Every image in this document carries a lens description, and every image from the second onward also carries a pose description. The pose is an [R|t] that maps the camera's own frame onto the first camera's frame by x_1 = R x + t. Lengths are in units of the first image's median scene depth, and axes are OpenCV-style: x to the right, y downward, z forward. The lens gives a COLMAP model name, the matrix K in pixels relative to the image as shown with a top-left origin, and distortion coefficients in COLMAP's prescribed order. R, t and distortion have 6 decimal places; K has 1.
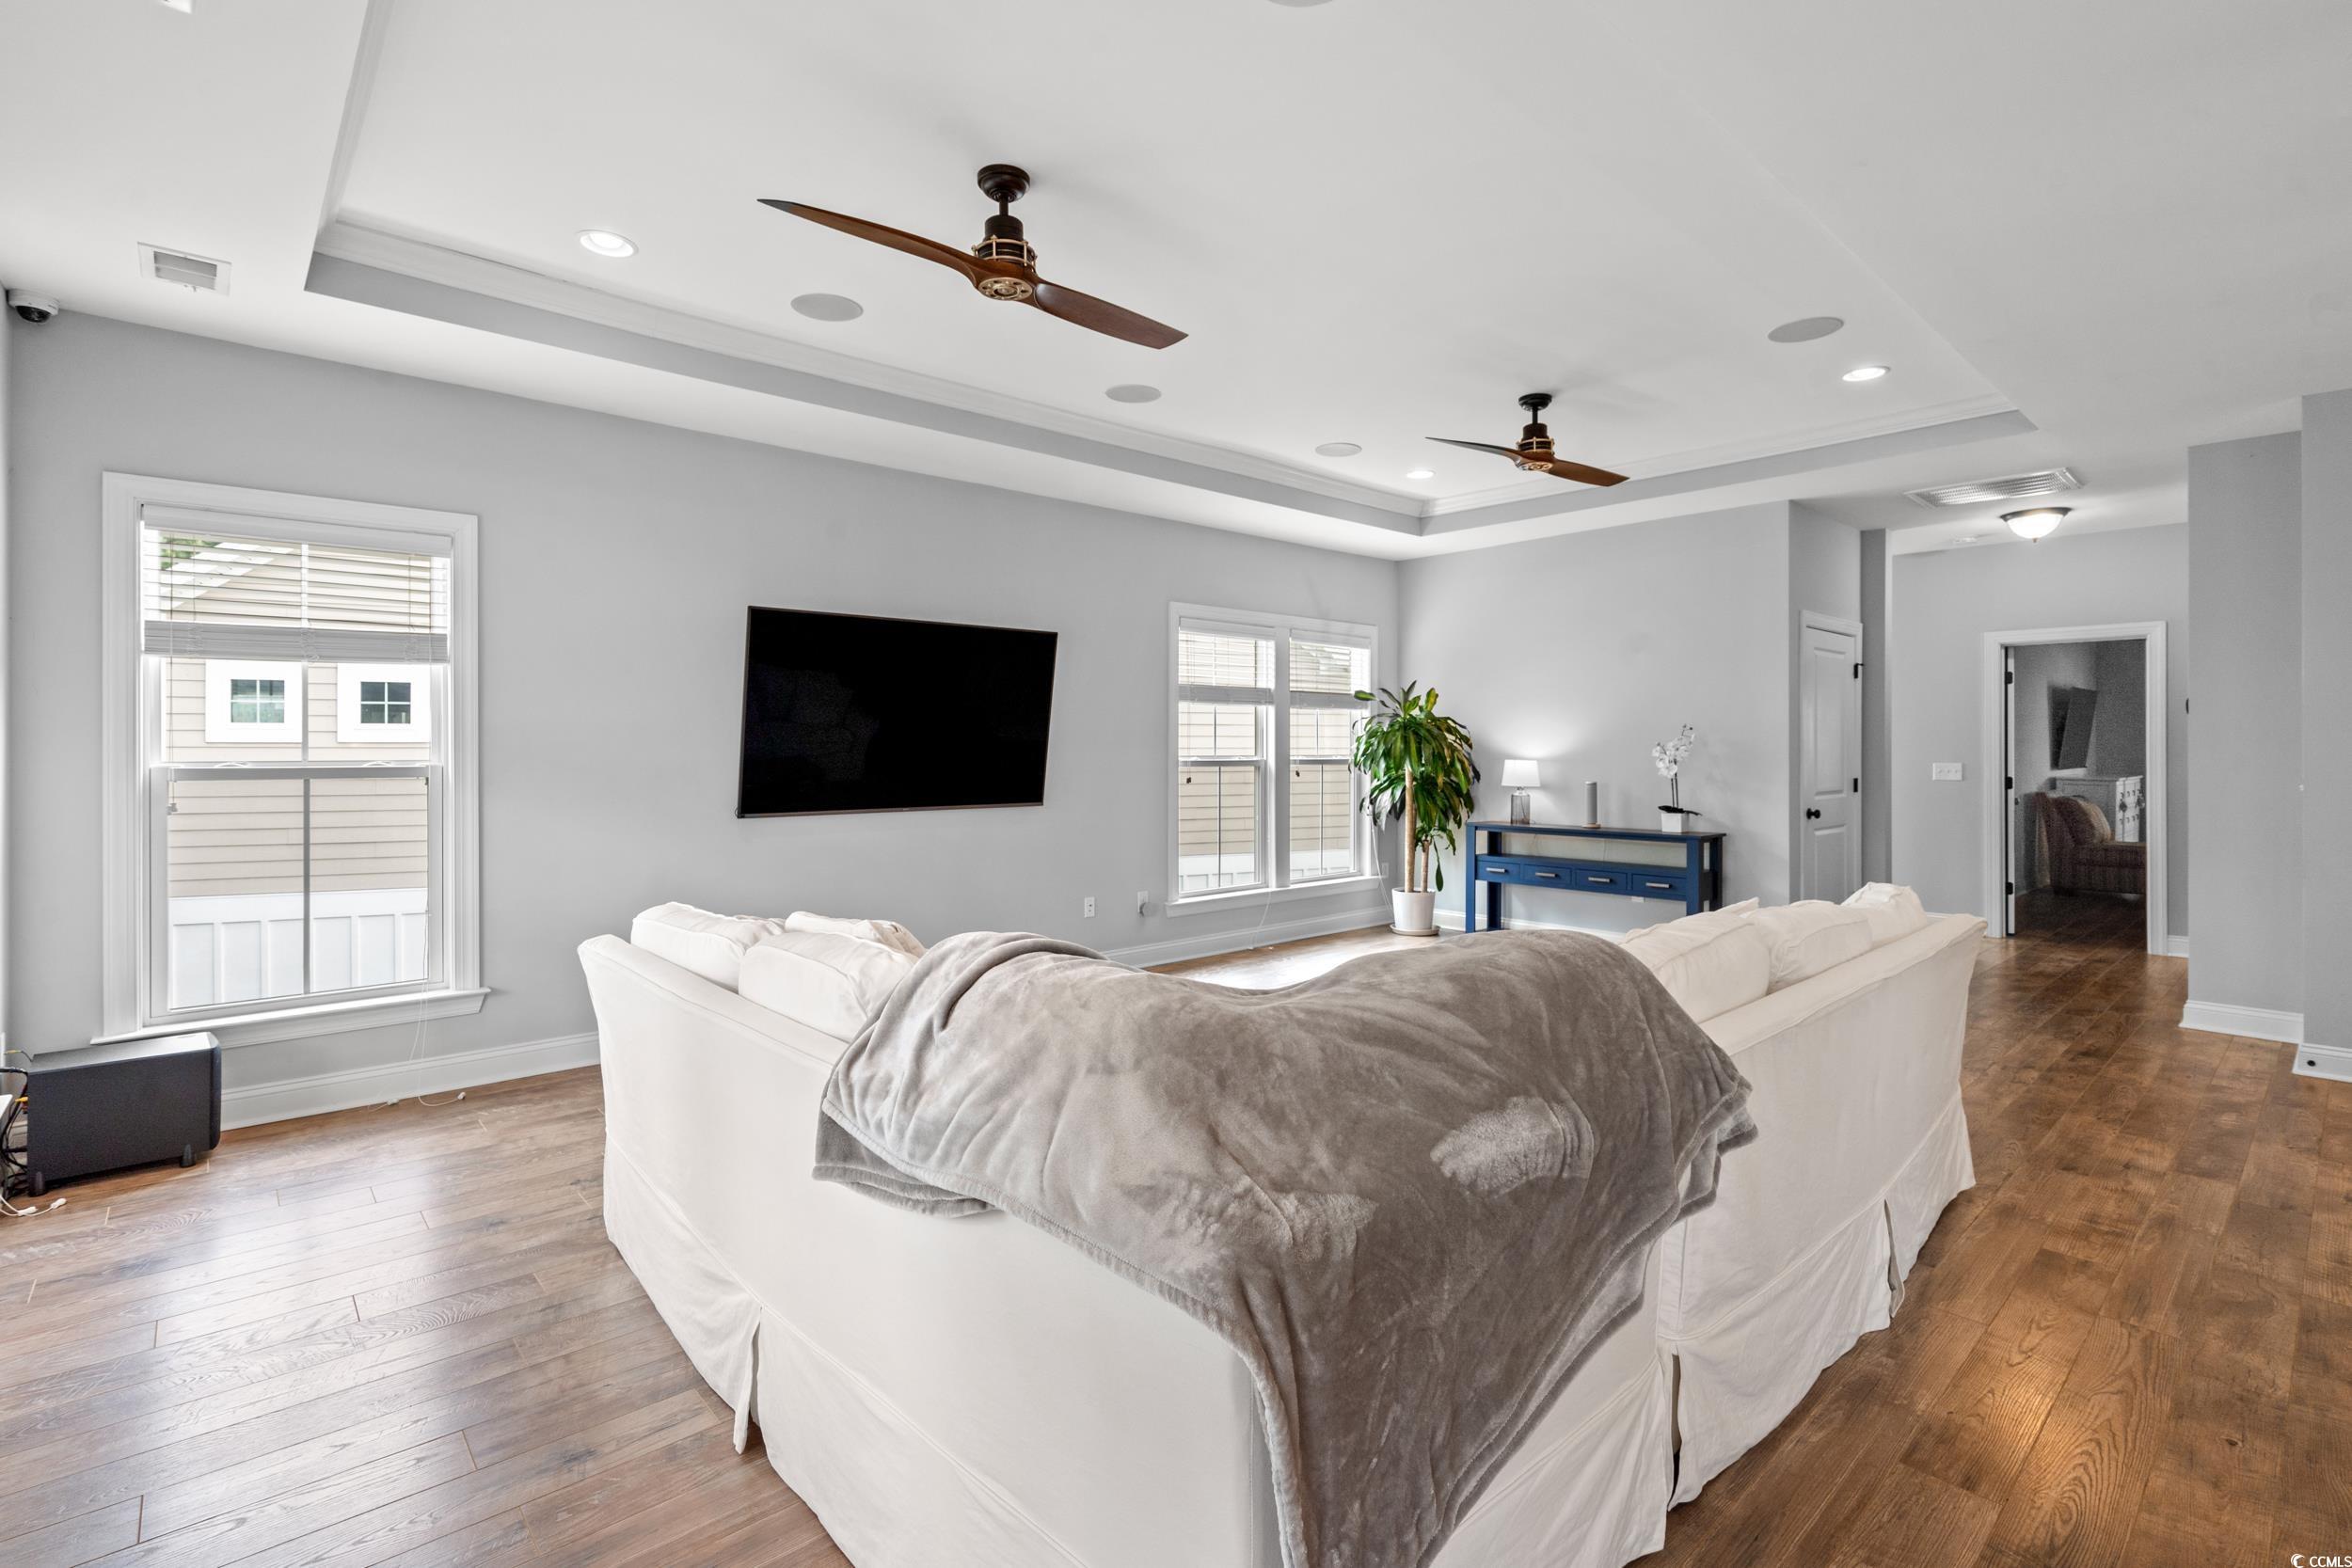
lens RADIAL K [[1078.6, 0, 1178.6], [0, 1078.6, 764.3], [0, 0, 1]] dist [-0.004223, 0.001644]
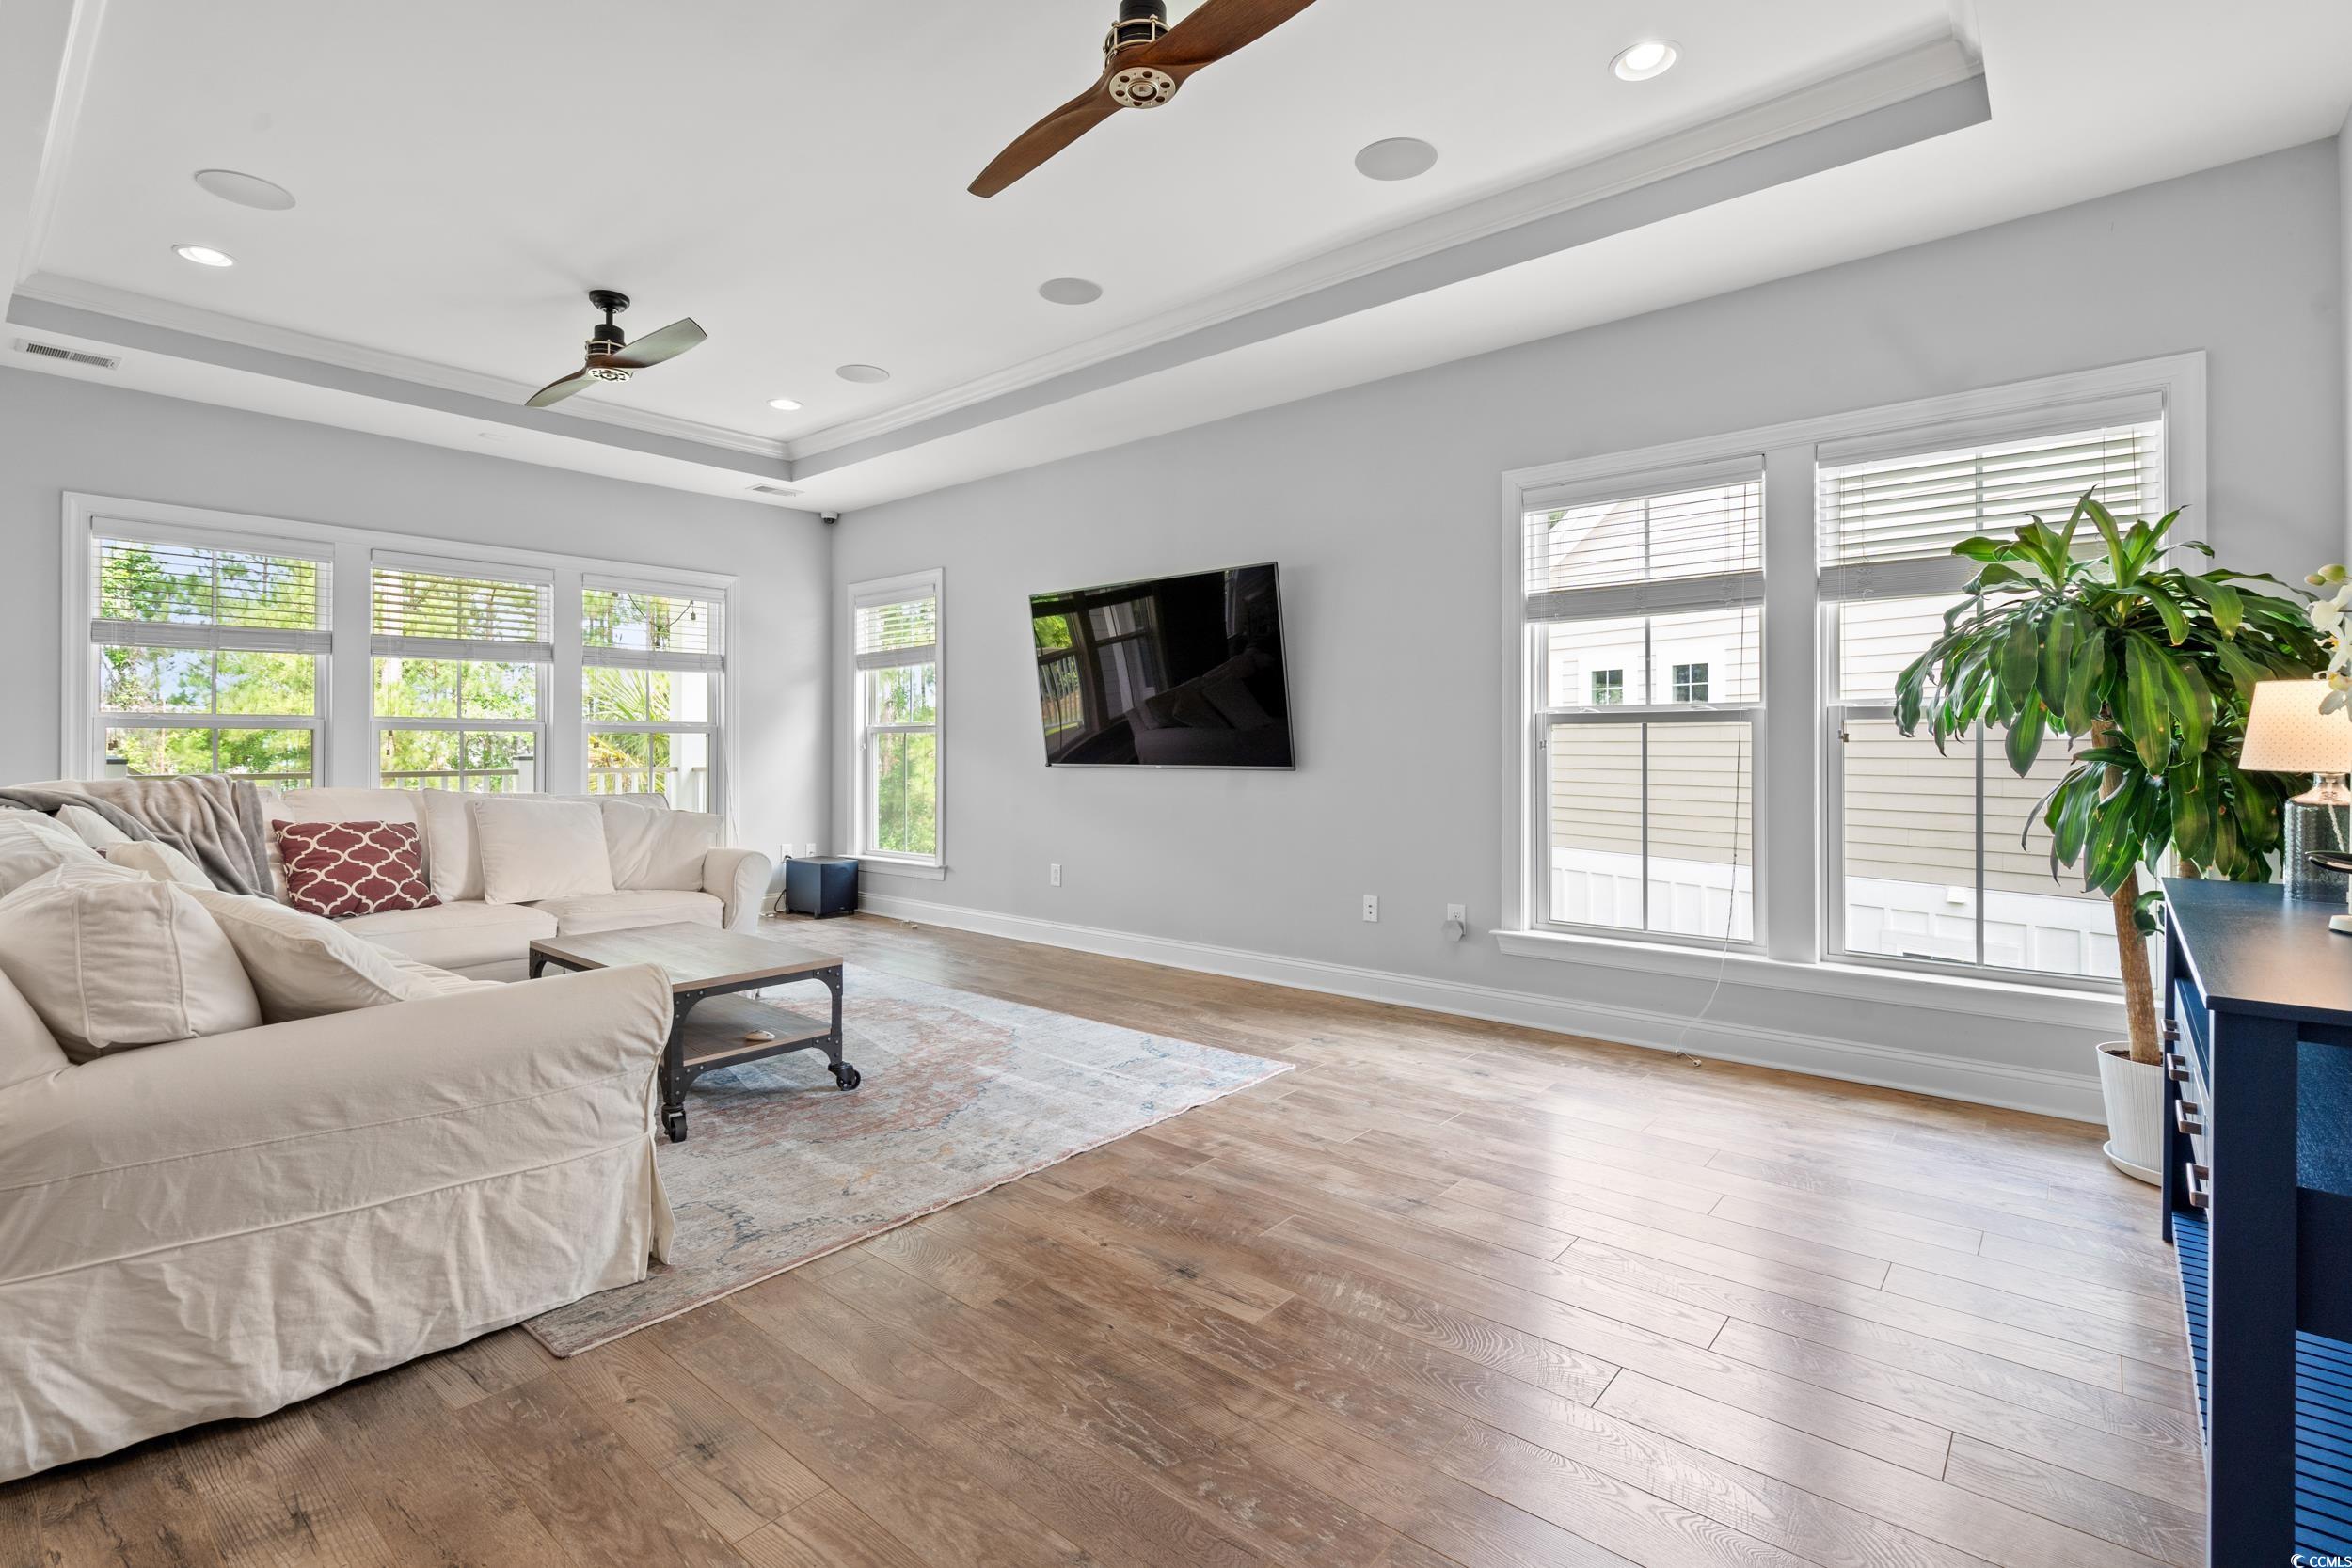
lens RADIAL K [[1078.6, 0, 1189.3], [0, 1078.6, 750.5], [0, 0, 1]] dist [-0.004223, 0.001644]
pose [[0.132185, 0.001993, -0.991223, 0.613137], [-0.014882, 0.999889, 0.000026, 0.021226], [0.991113, 0.014748, 0.132200, 0.717329]]
